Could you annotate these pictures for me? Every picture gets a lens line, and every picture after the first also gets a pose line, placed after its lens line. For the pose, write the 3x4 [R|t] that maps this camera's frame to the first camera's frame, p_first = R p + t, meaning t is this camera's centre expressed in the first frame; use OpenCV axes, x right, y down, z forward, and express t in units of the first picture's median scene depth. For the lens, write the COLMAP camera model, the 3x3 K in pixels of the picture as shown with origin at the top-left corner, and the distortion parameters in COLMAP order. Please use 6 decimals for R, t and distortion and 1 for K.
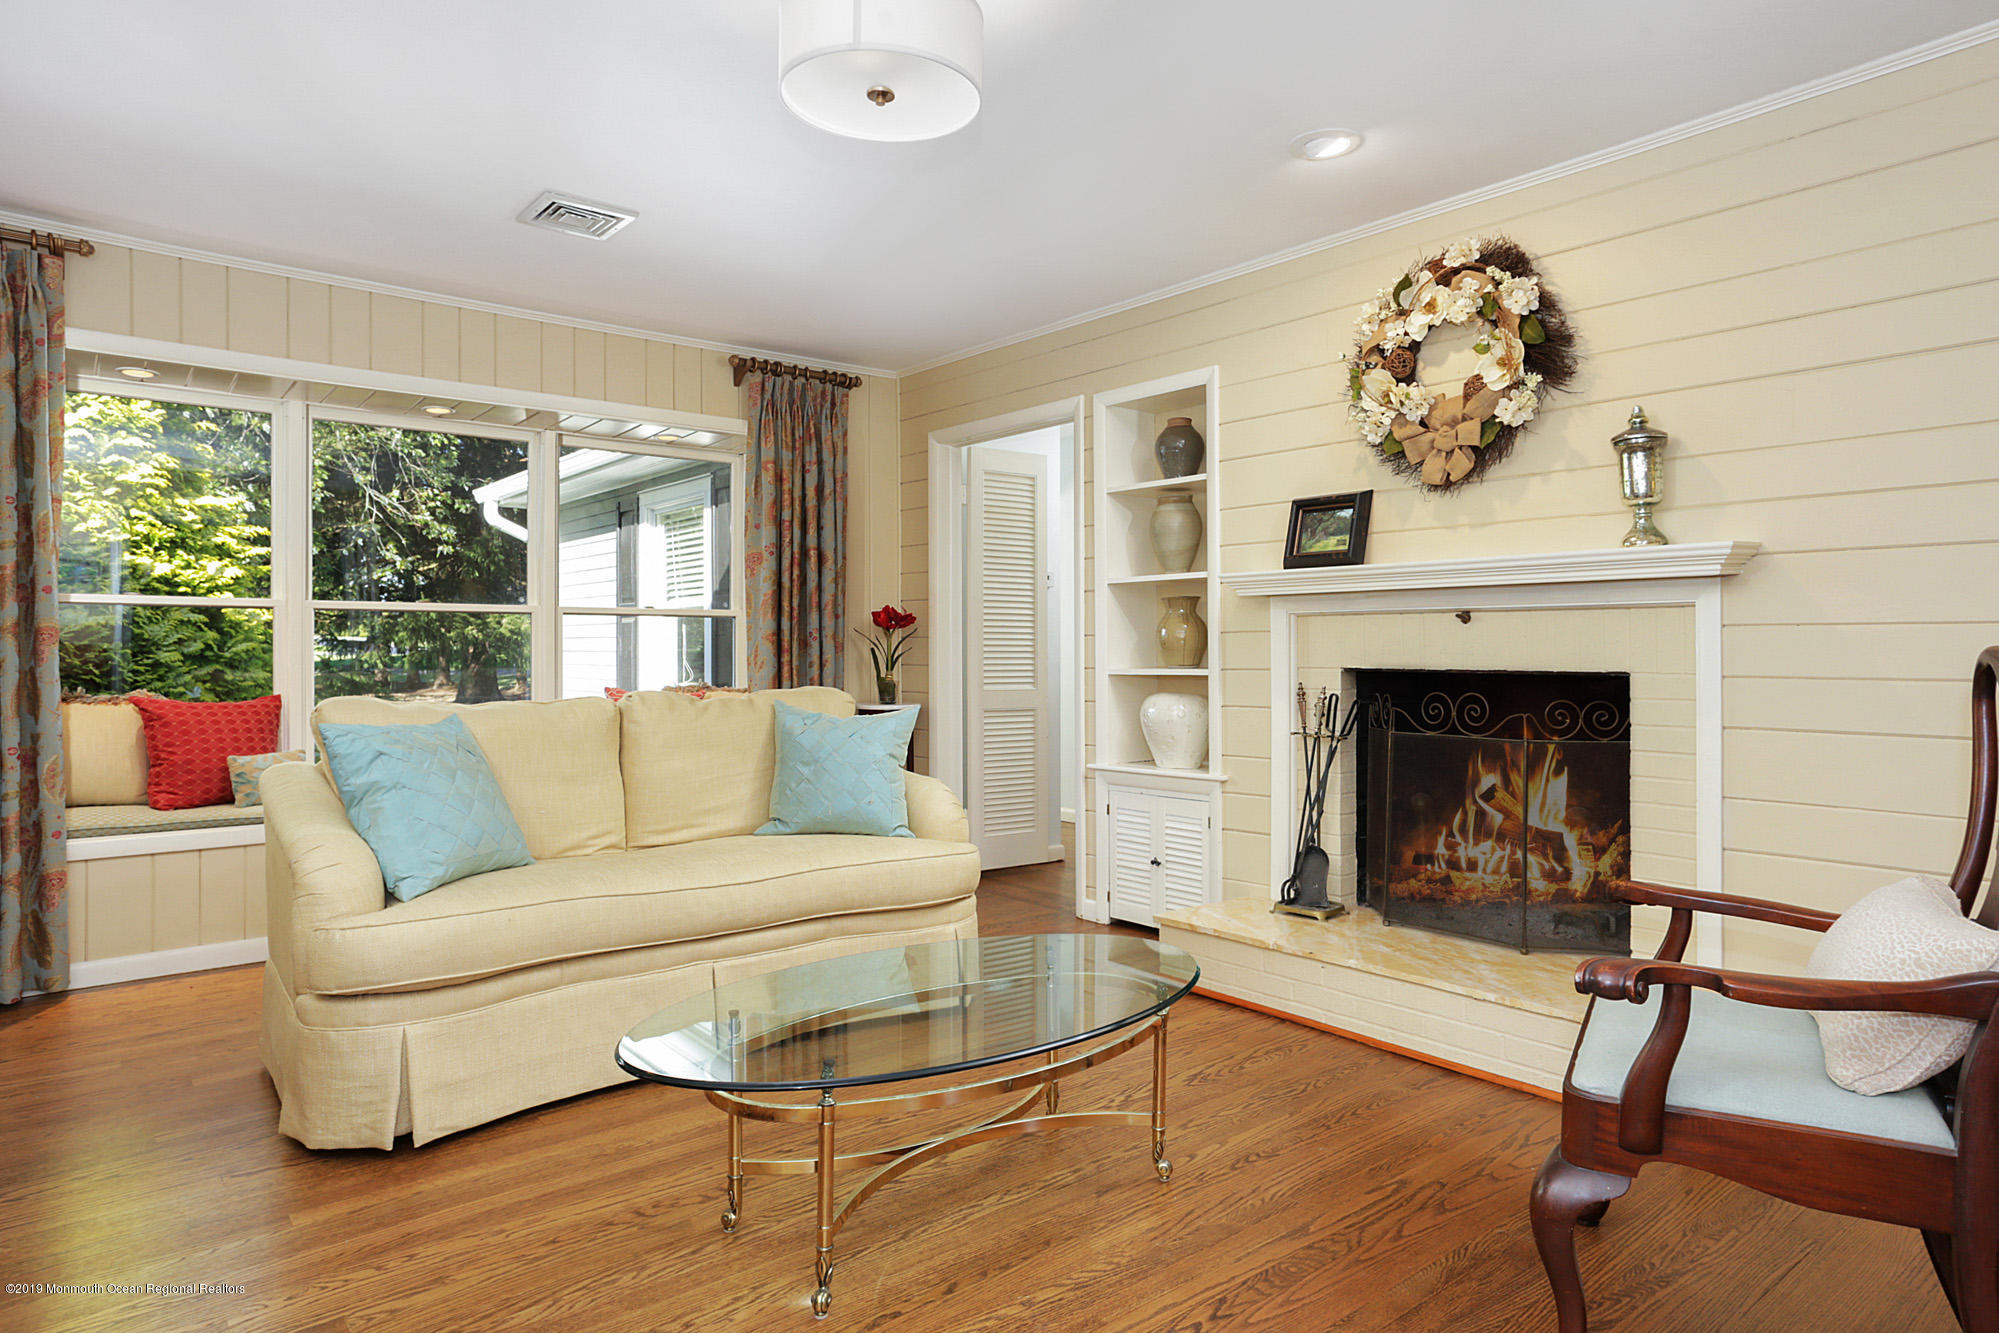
lens RADIAL K [[1187.1, 0, 999.5], [0, 1187.1, 666.5], [0, 0, 1]] dist [-0.060986, 0.075794]
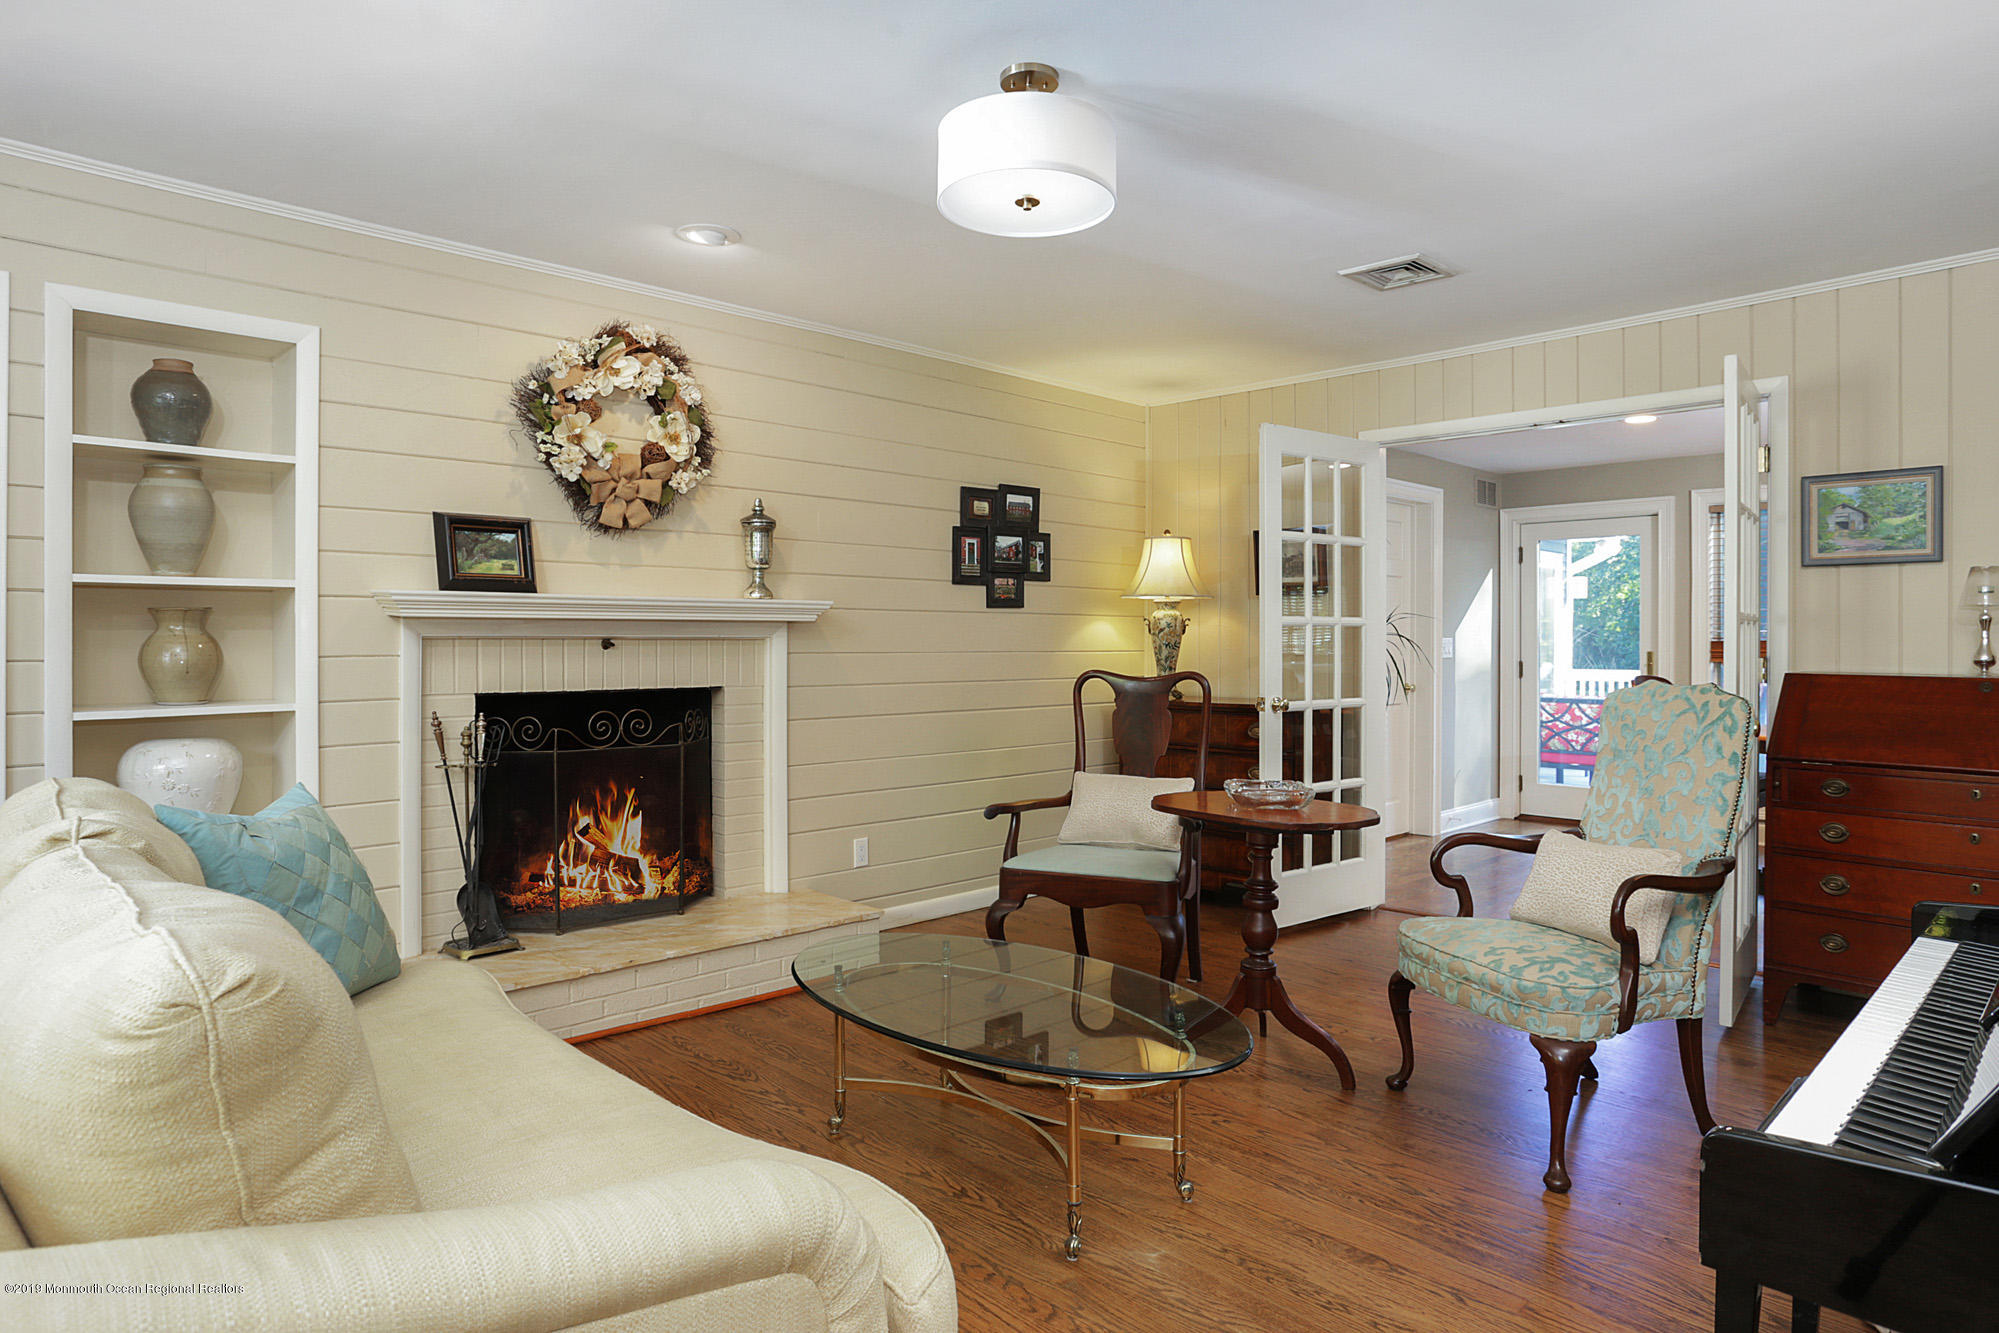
lens RADIAL K [[1220.2, 0, 1003.6], [0, 1220.2, 639.7], [0, 0, 1]] dist [0.000711, 0.000070]
pose [[-0.087277, -0.003459, 0.996178, -0.780255], [0.006568, 0.999970, 0.004048, -0.045756], [-0.996162, 0.006896, -0.087252, 0.680945]]
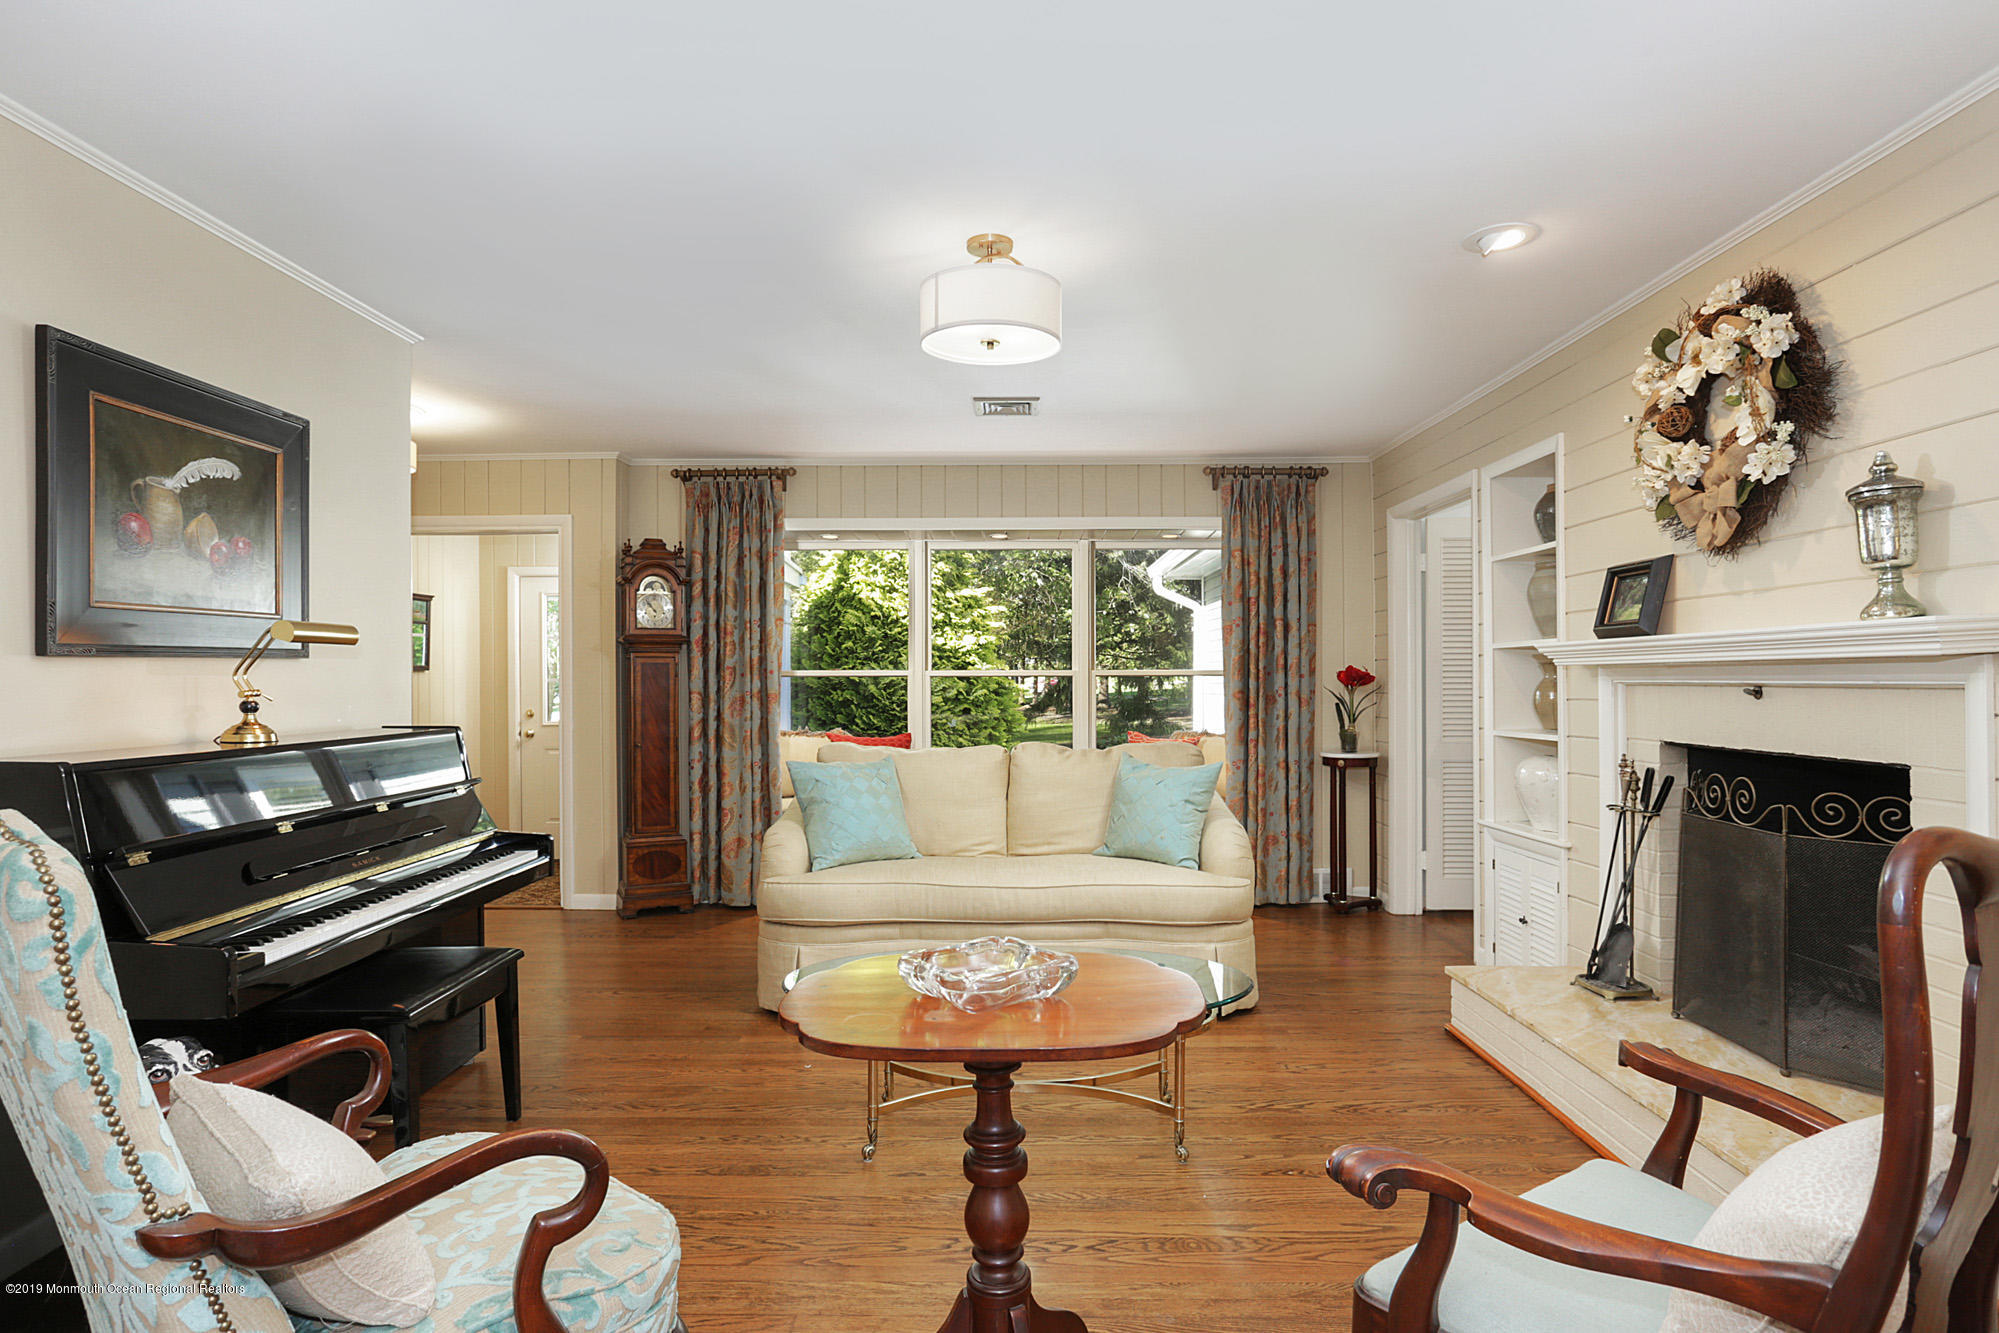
lens RADIAL K [[1061.0, 0, 1002.5], [0, 1061.0, 698.9], [0, 0, 1]] dist [-0.001797, -0.000195]
pose [[0.774408, 0.006947, -0.632649, 0.438512], [-0.003170, 0.999970, 0.007100, -0.038655], [0.632679, -0.003493, 0.774406, 0.004751]]
